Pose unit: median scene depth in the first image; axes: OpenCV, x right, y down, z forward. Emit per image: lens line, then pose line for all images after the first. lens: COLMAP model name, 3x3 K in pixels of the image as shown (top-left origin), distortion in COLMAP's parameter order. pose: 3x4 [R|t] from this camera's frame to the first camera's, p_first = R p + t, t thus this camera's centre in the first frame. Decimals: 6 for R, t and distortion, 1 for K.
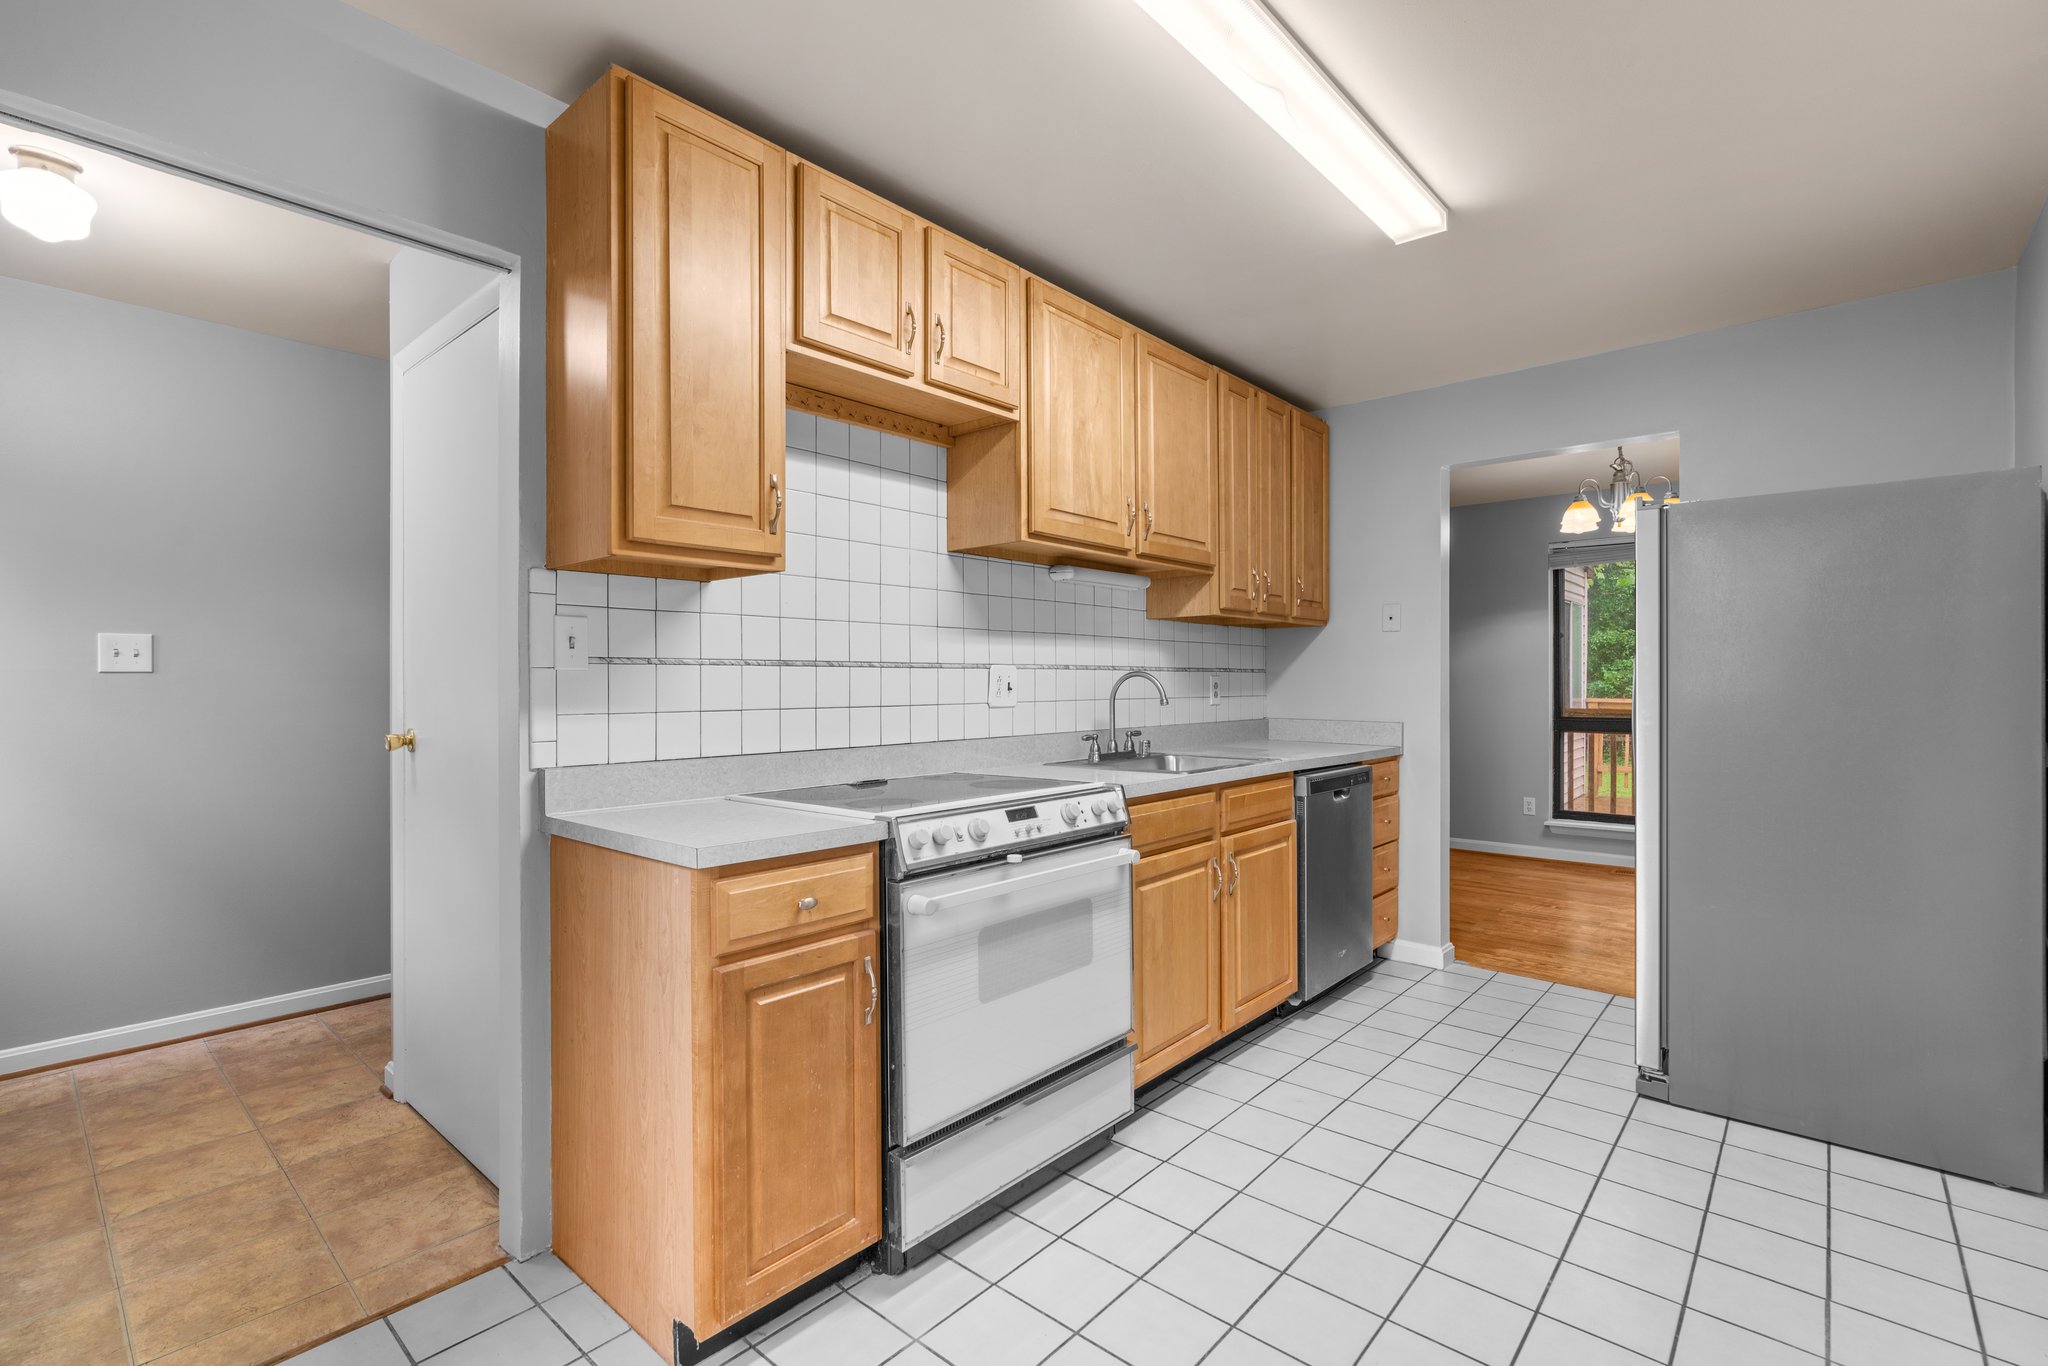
lens RADIAL K [[921.2, 0, 1024.0], [0, 921.2, 683.0], [0, 0, 1]] dist [-0.013491, 0.006439]
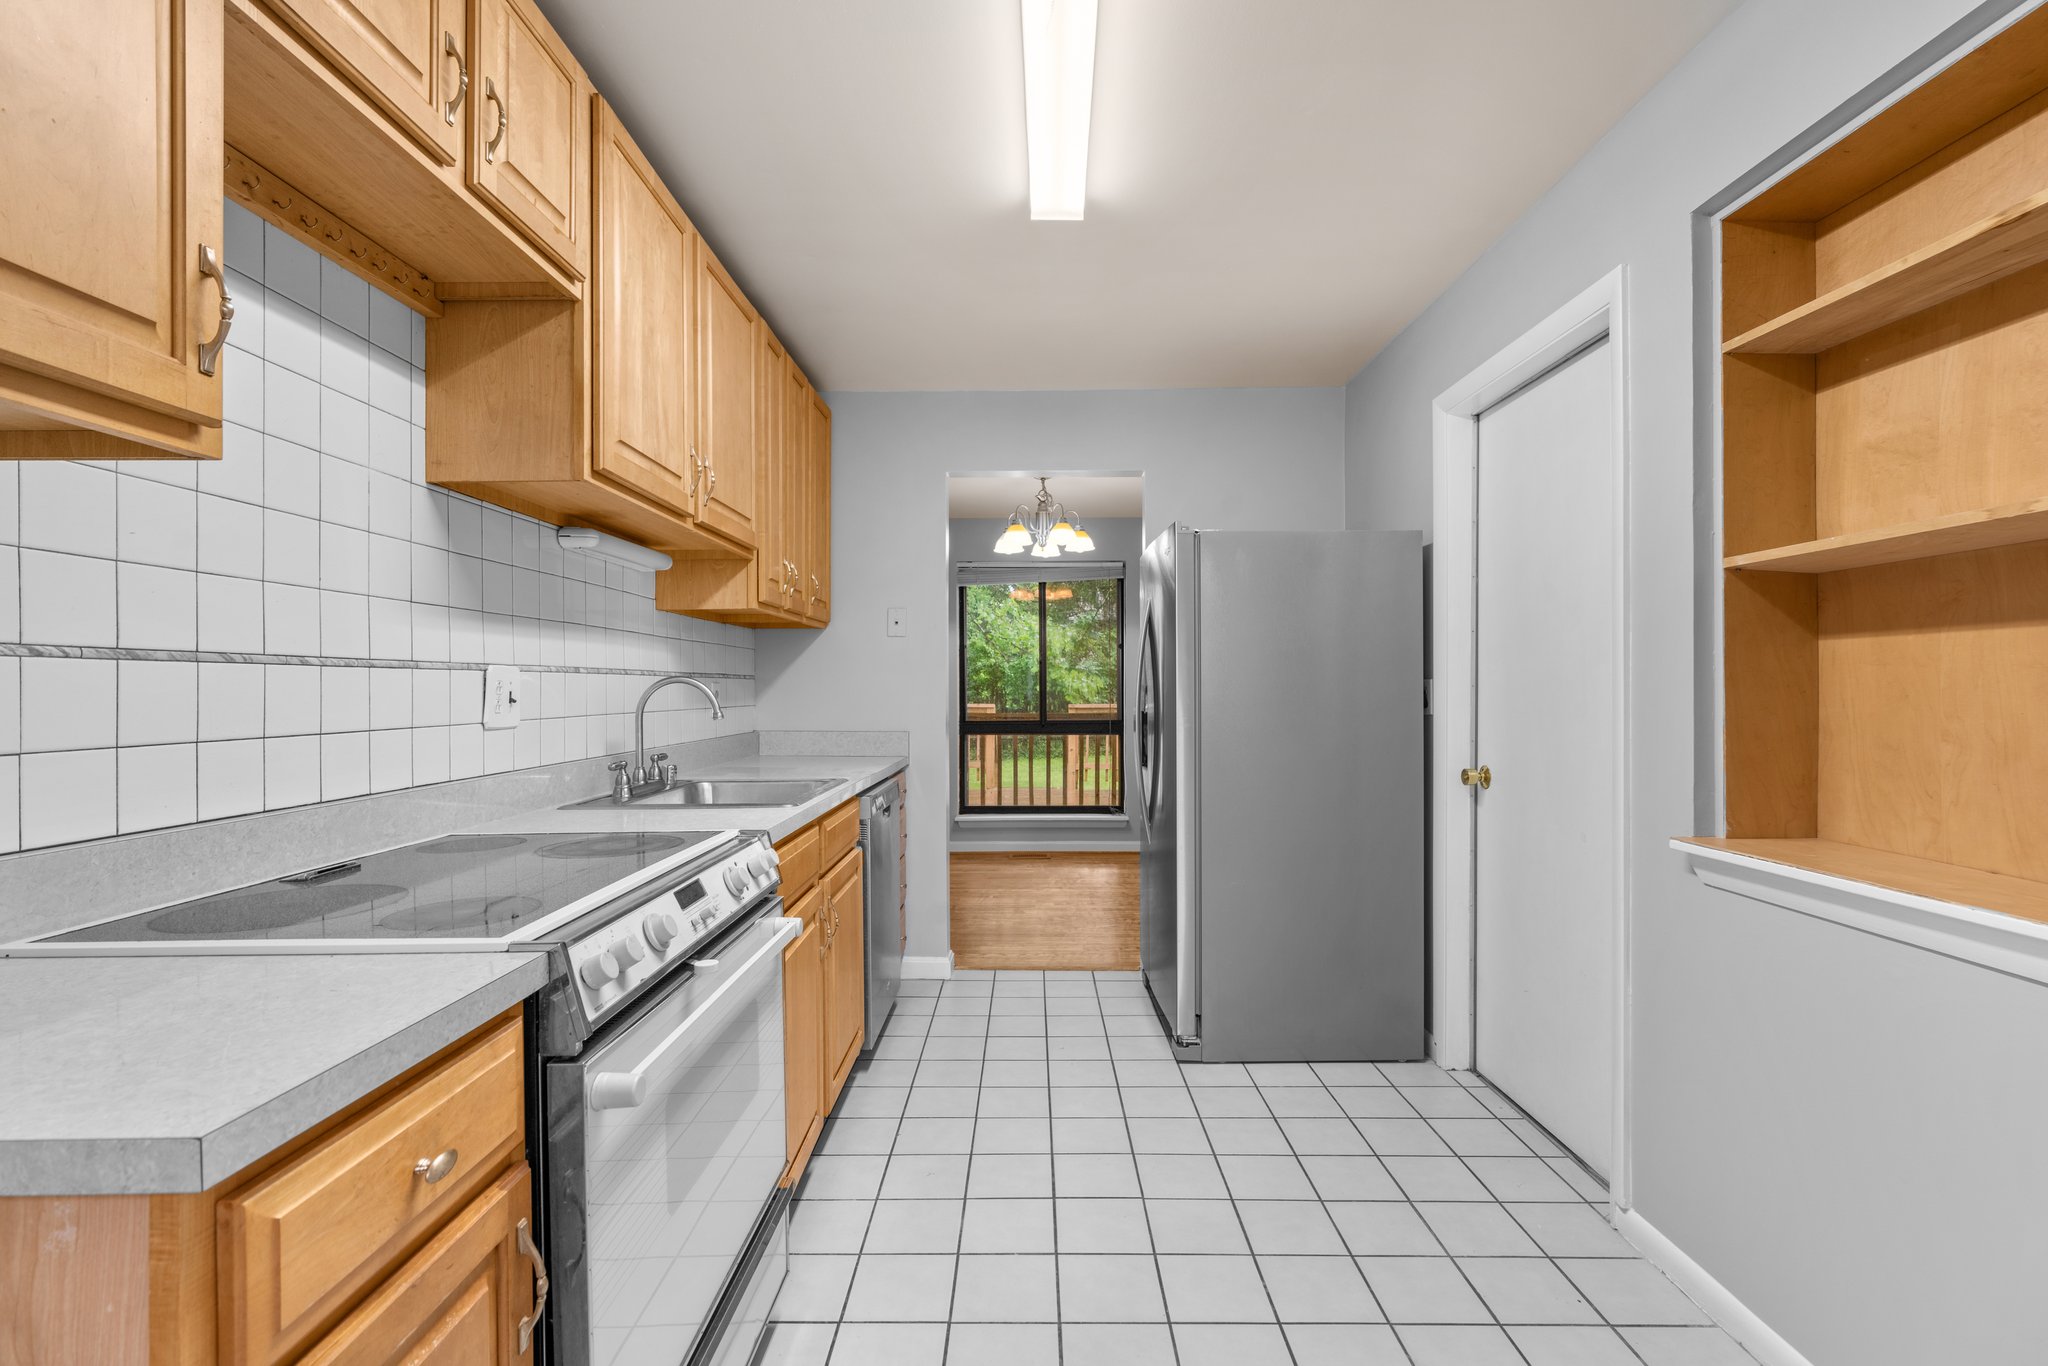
lens RADIAL K [[921.2, 0, 1024.0], [0, 921.2, 683.0], [0, 0, 1]] dist [-0.013491, 0.006439]
pose [[0.754885, 0.000704, 0.655857, -0.187981], [0.005369, 0.999959, -0.007252, 0.000142], [-0.655836, 0.008996, 0.754850, 0.269881]]
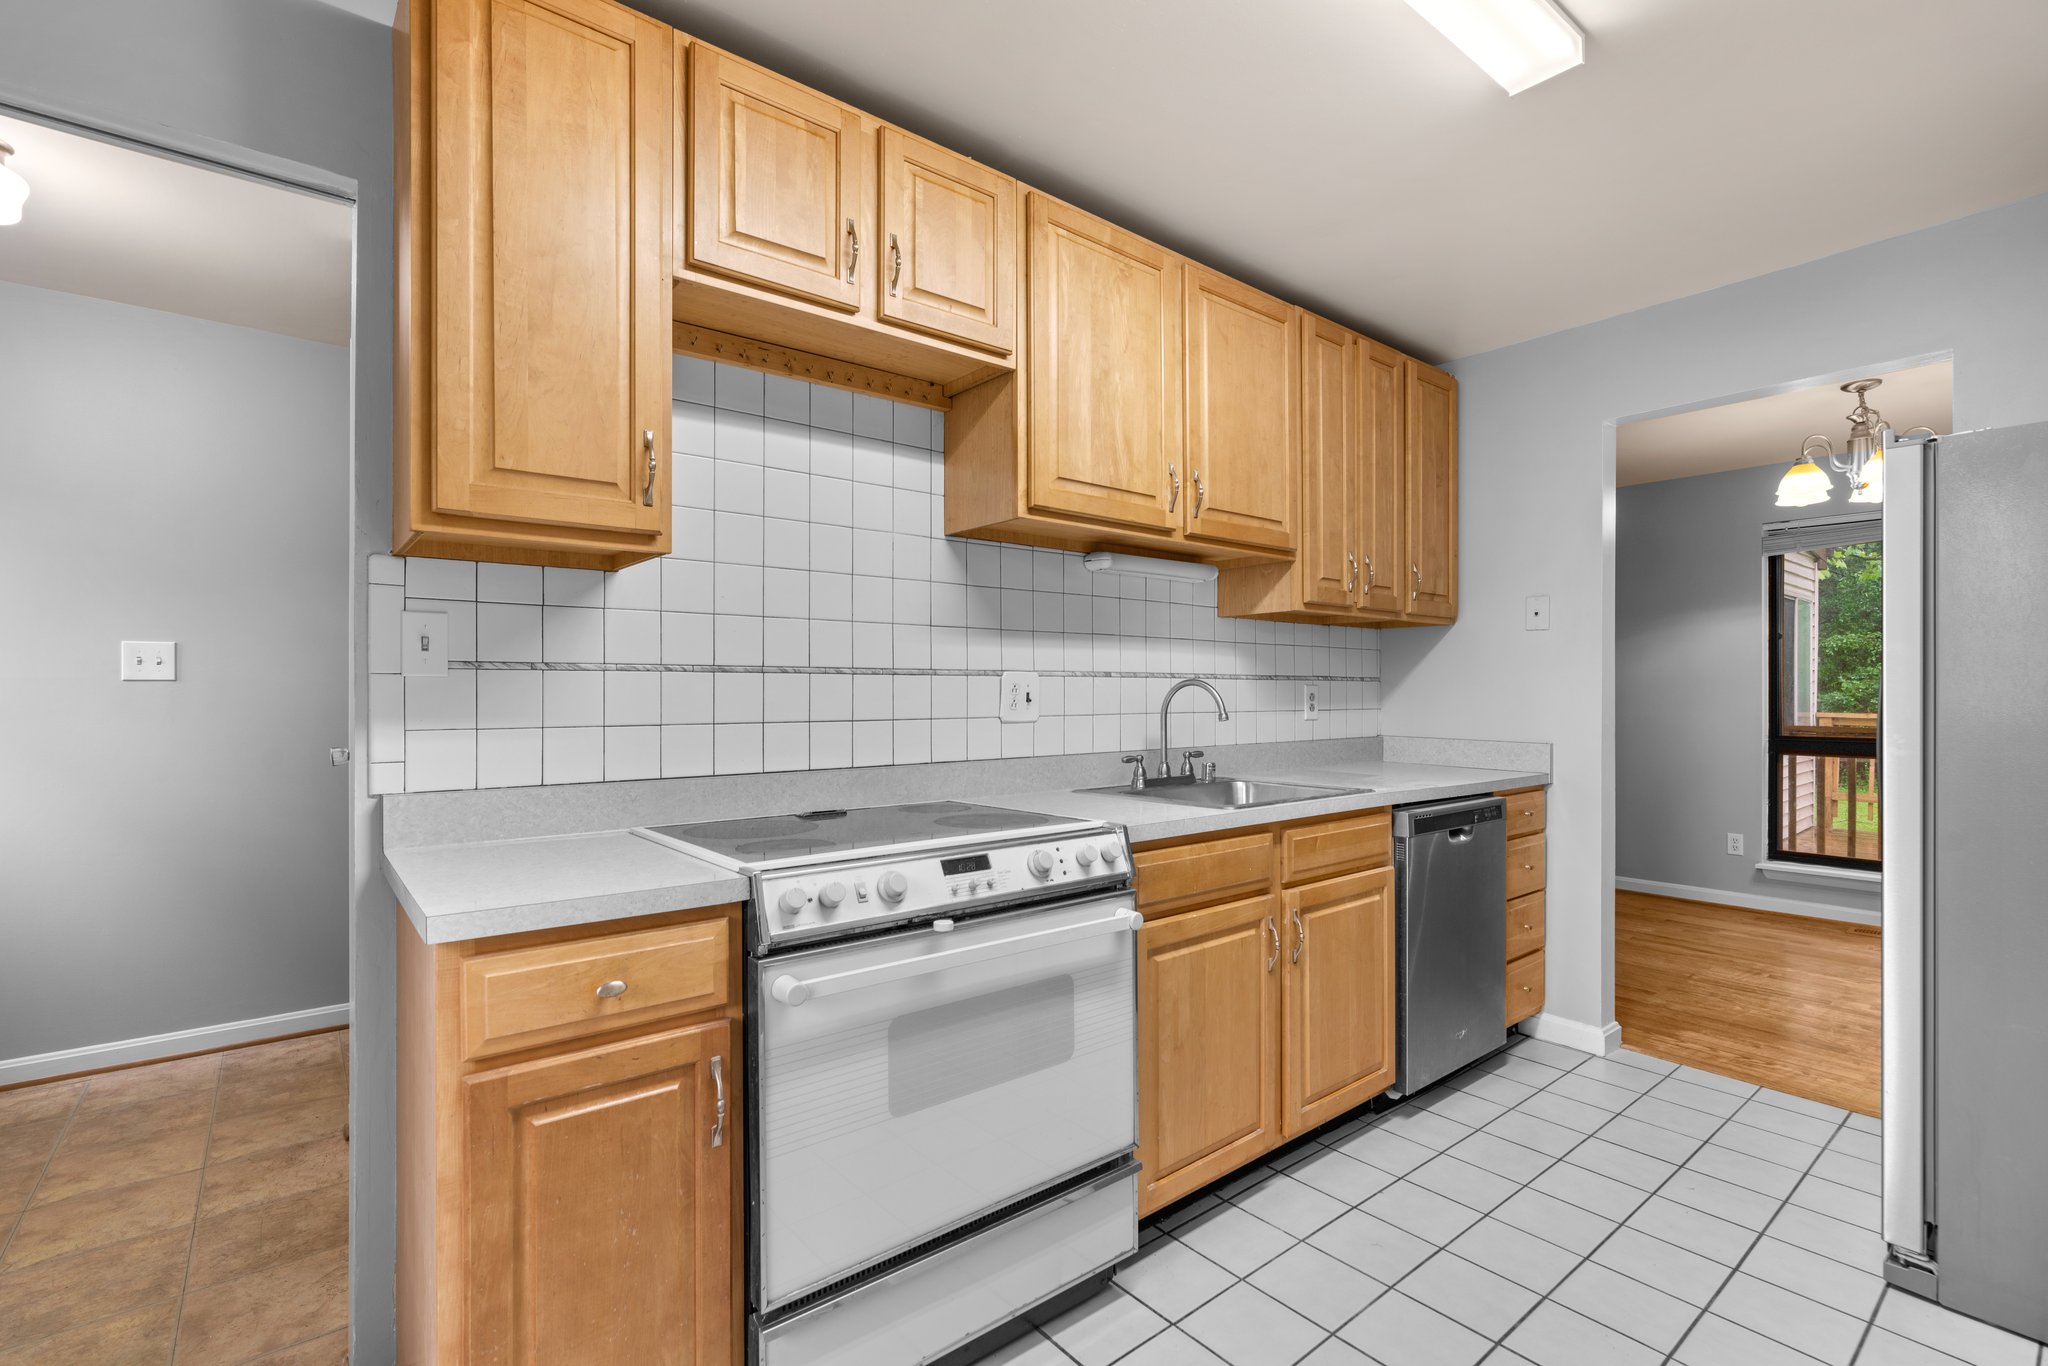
lens RADIAL K [[921.0, 0, 1025.5], [0, 921.0, 692.2], [0, 0, 1]] dist [-0.013398, 0.007088]
pose [[0.986332, 0.002390, -0.164750, 0.129406], [-0.002464, 0.999997, -0.000240, -0.000746], [0.164749, 0.000643, 0.986335, 0.191496]]
